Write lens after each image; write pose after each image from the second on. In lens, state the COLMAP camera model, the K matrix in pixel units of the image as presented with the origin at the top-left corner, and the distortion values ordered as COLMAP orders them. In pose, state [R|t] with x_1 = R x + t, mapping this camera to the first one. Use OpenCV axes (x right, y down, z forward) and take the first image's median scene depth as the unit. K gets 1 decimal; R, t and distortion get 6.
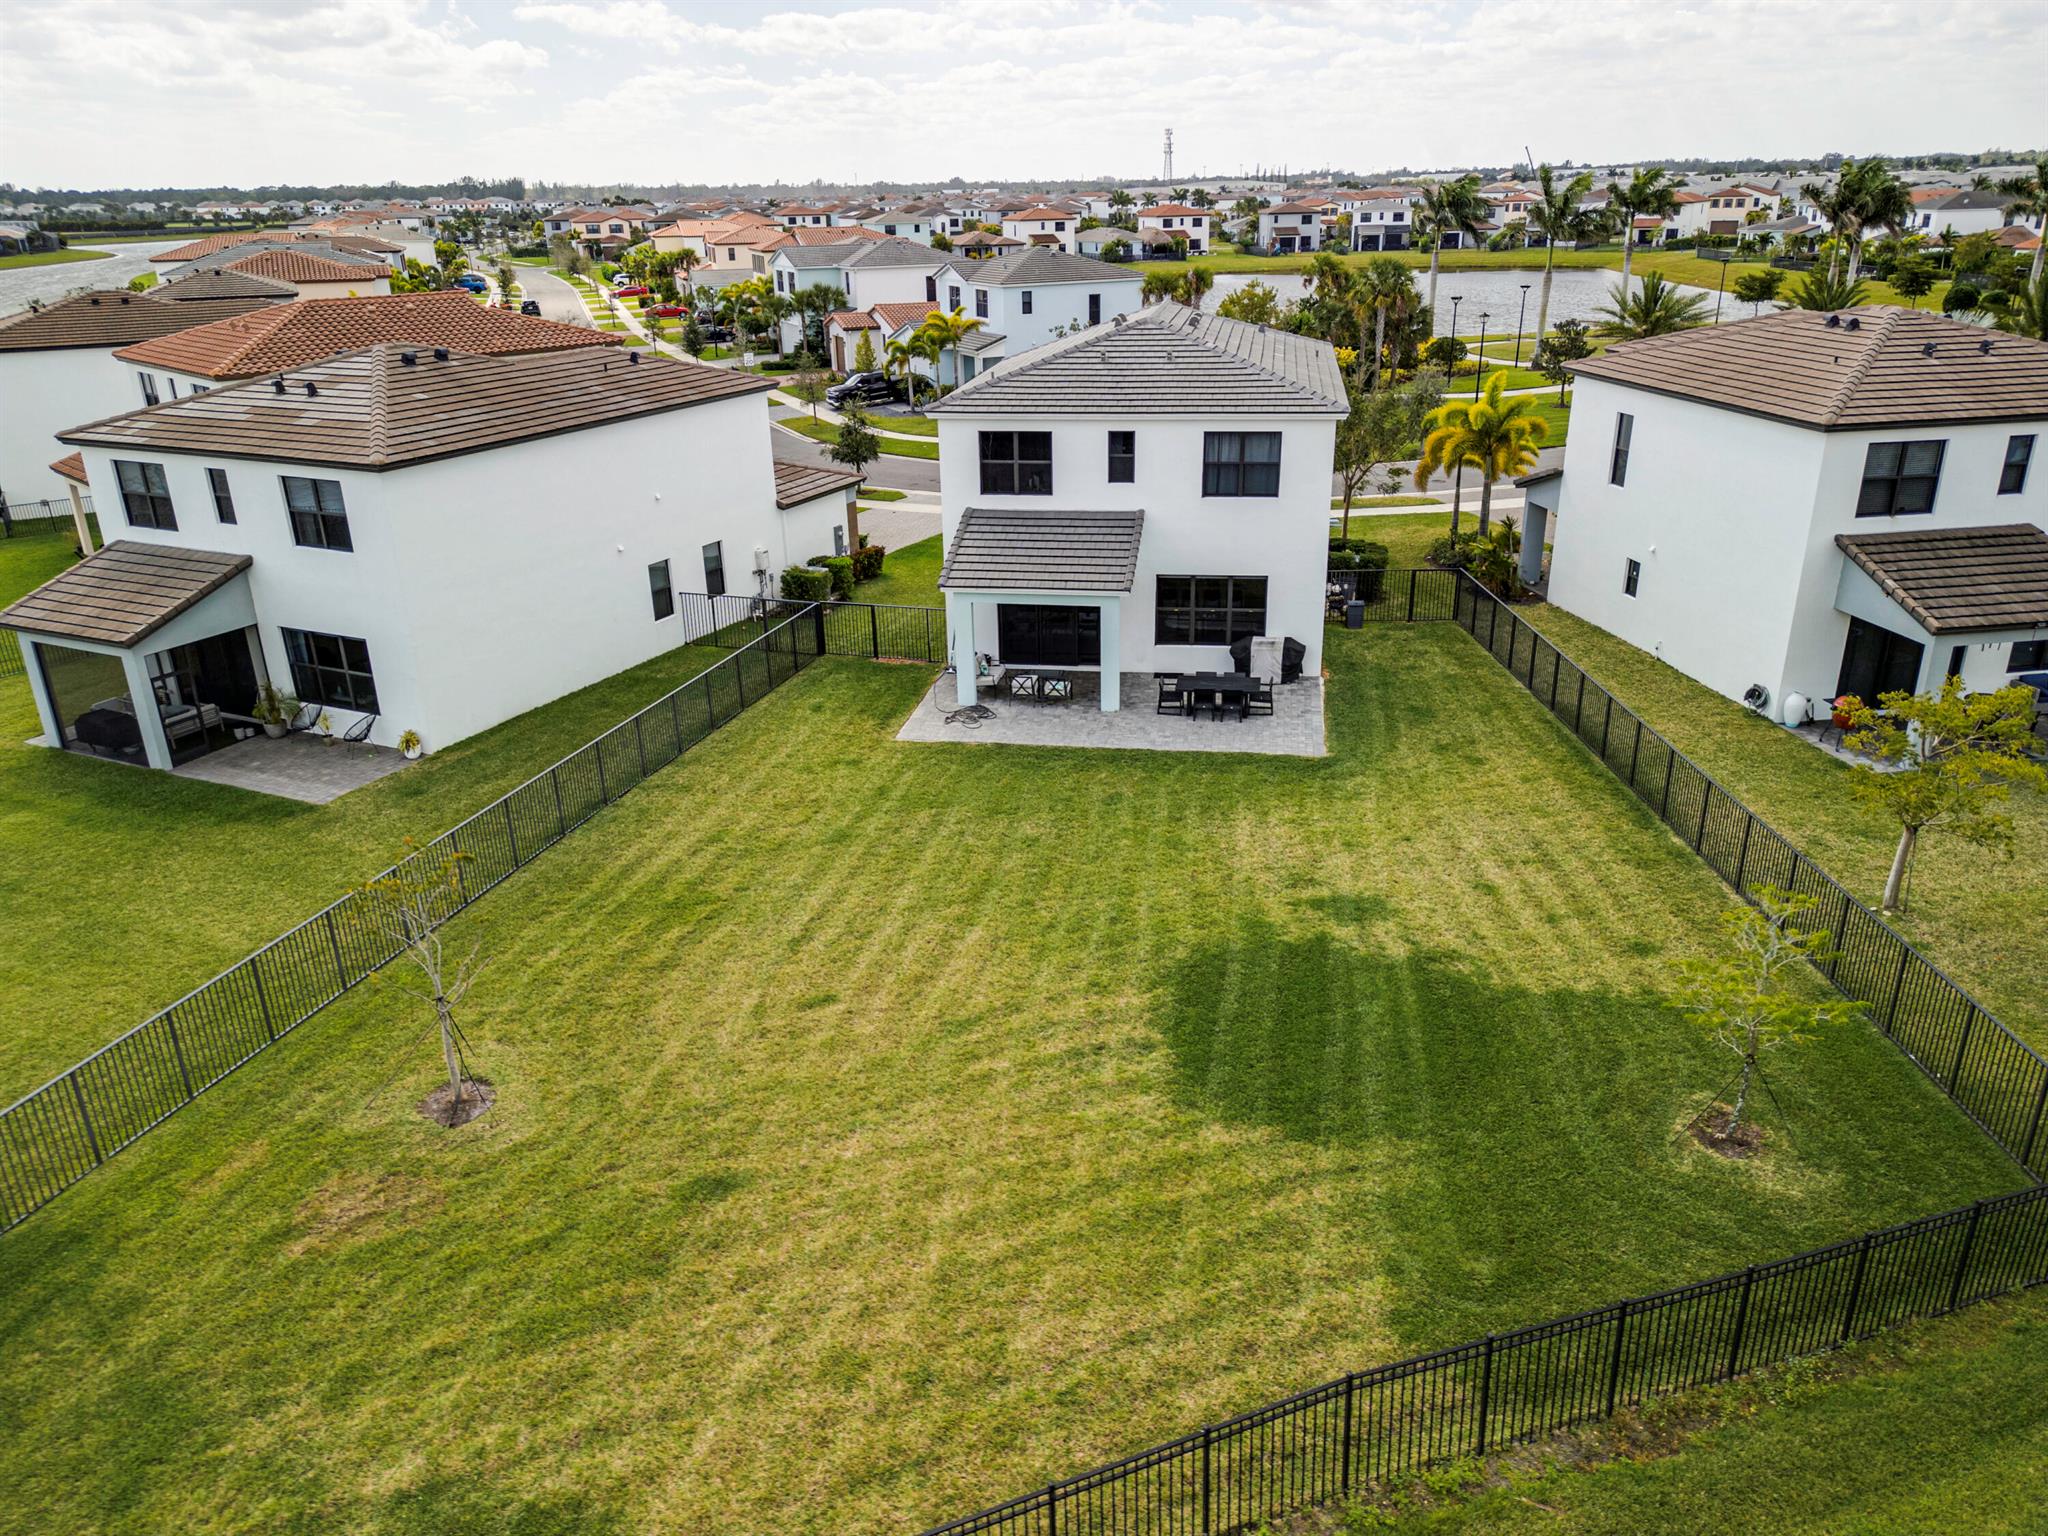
lens RADIAL K [[1440.7, 0, 1025.2], [0, 1440.7, 758.9], [0, 0, 1]] dist [0.066100, -0.057329]
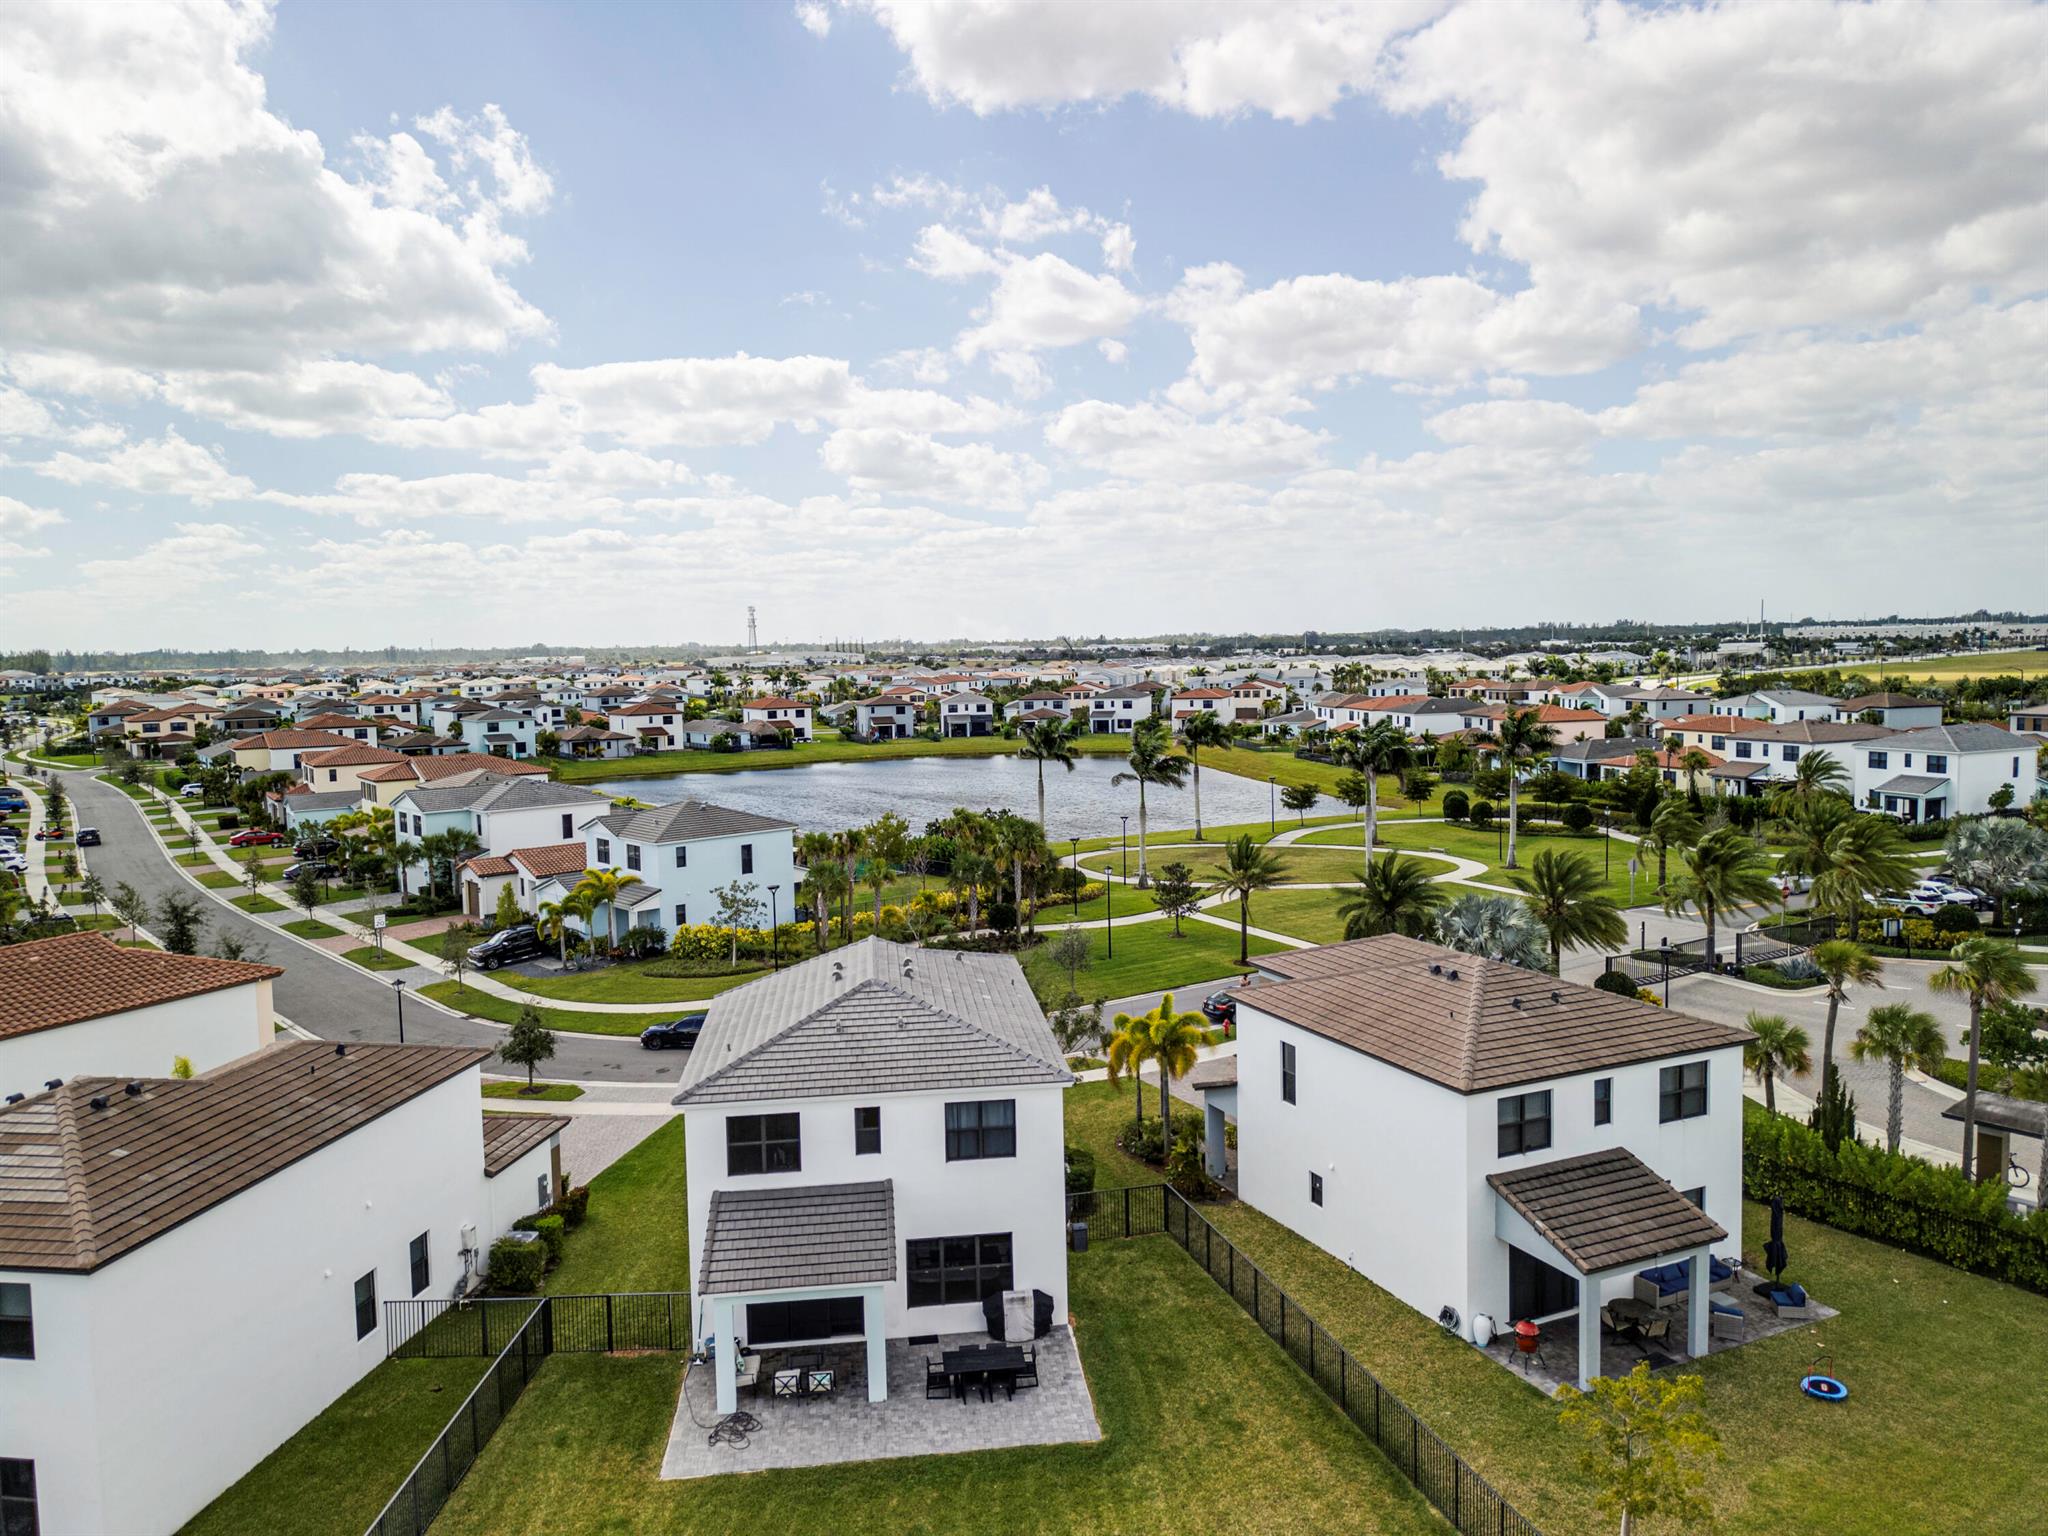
lens RADIAL K [[1440.7, 0, 1025.2], [0, 1440.7, 759.2], [0, 0, 1]] dist [0.066100, -0.057329]
pose [[0.961049, -0.023017, 0.275417, -0.101291], [0.102749, 0.954855, -0.278736, -0.152996], [-0.256568, 0.296178, 0.920028, -0.073412]]
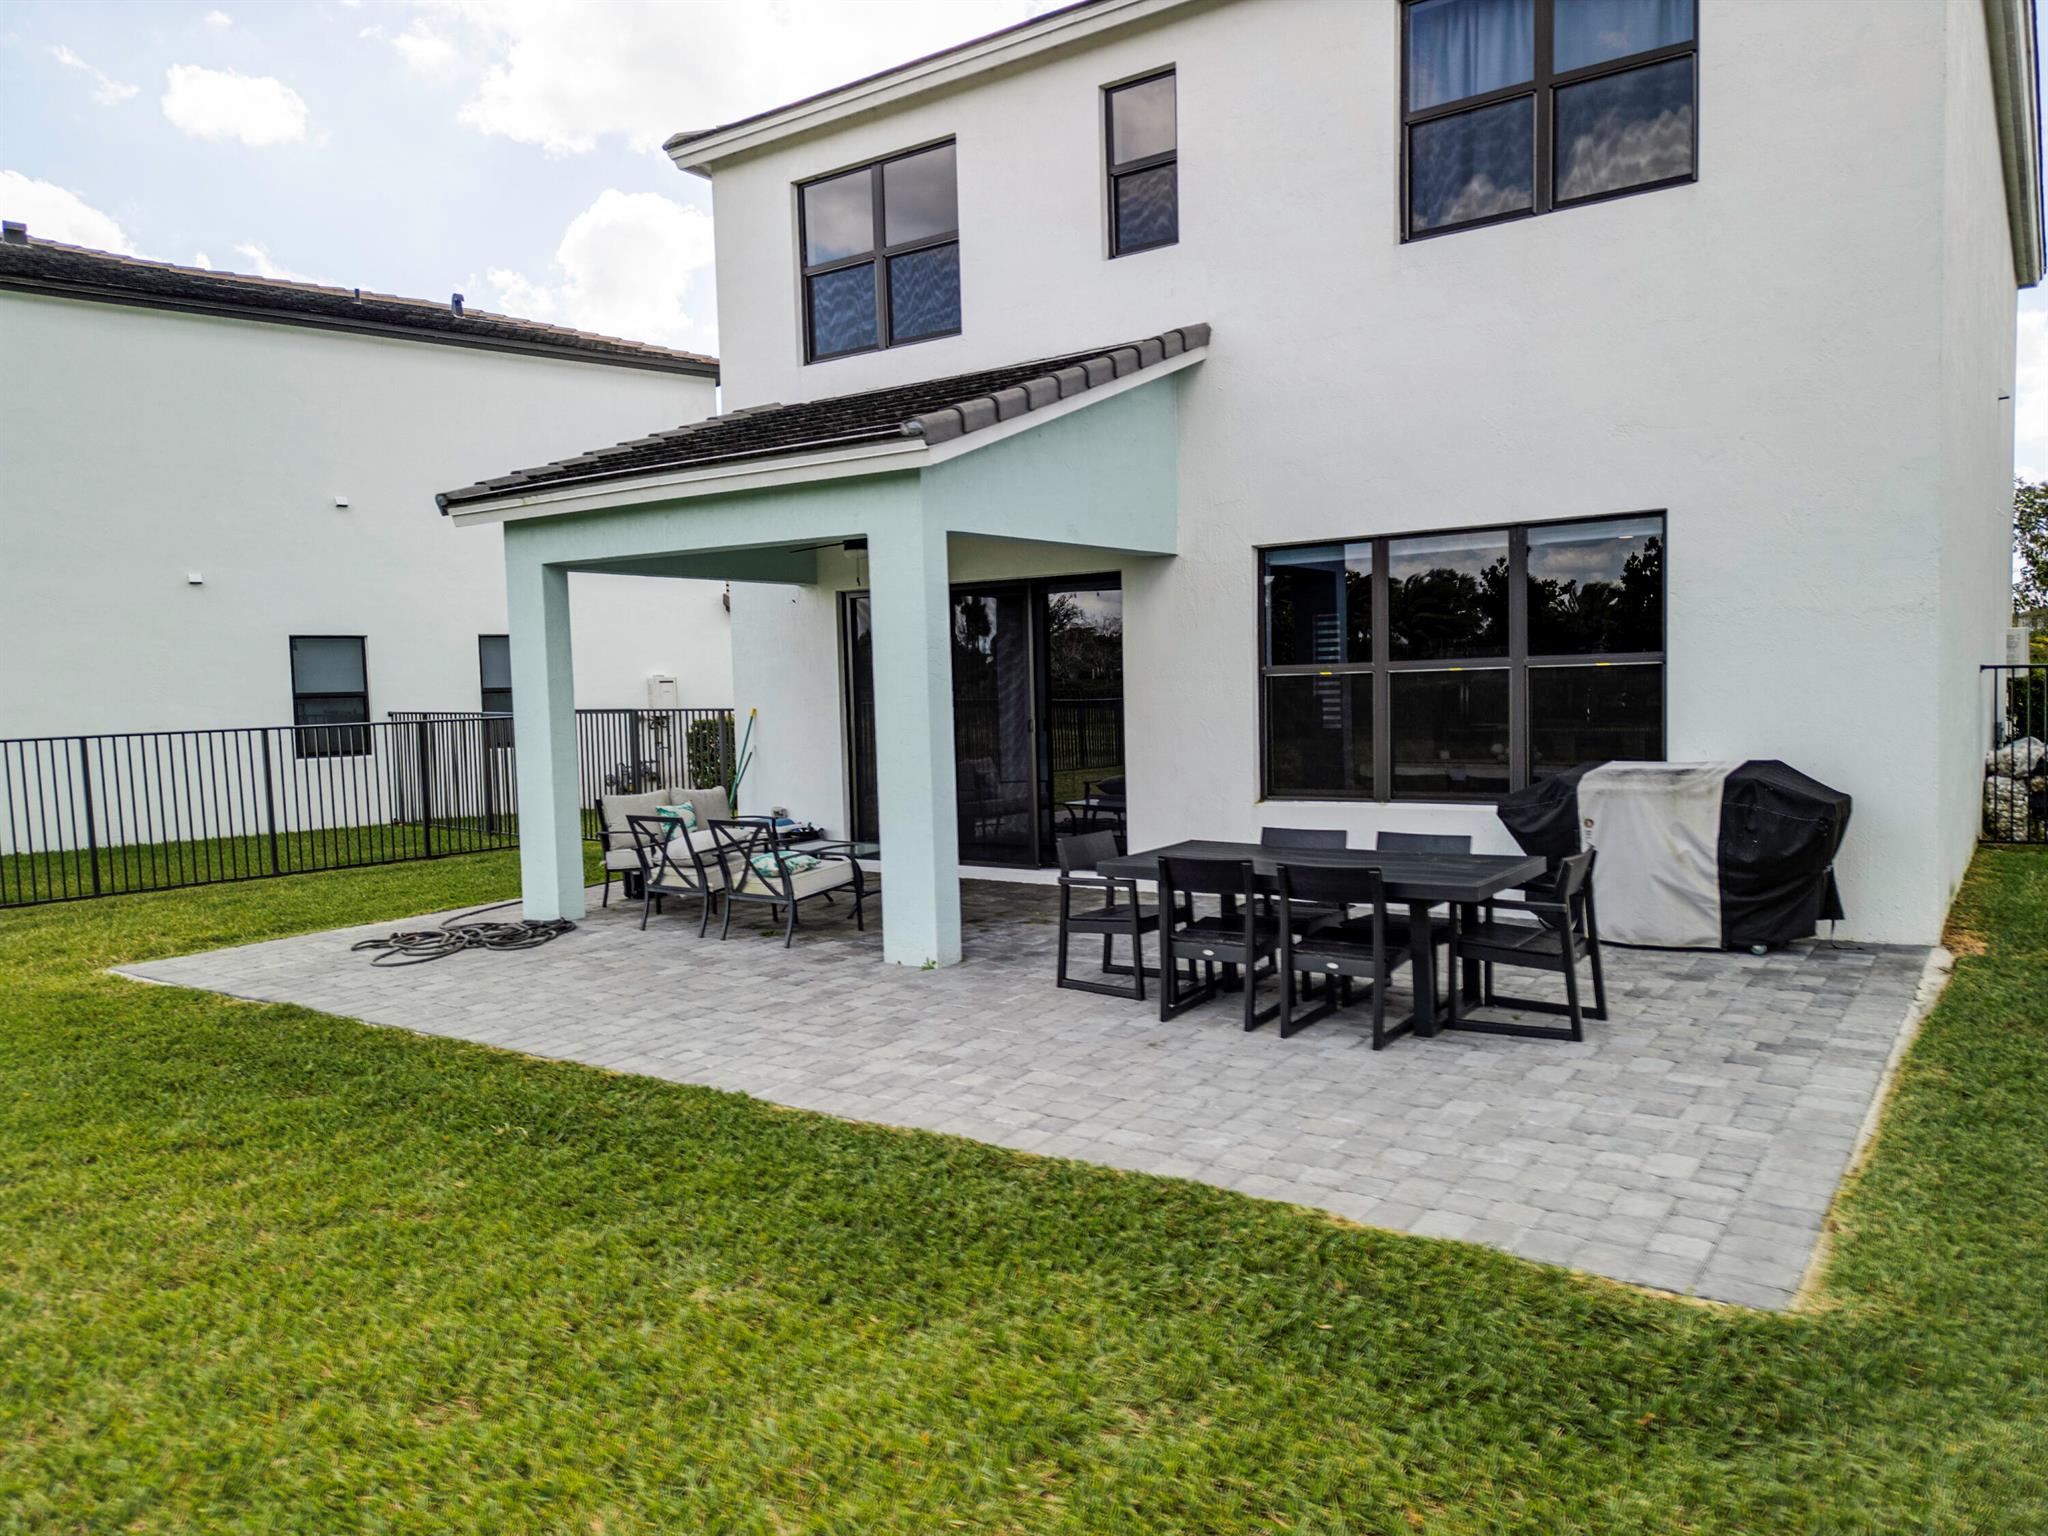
lens RADIAL K [[1440.7, 0, 1031.5], [0, 1440.7, 762.5], [0, 0, 1]] dist [0.066100, -0.057329]
pose [[0.901100, 0.023744, -0.432962, 0.171445], [-0.154179, 0.950792, -0.268743, -0.002564], [0.405275, 0.308918, 0.860419, 0.724618]]
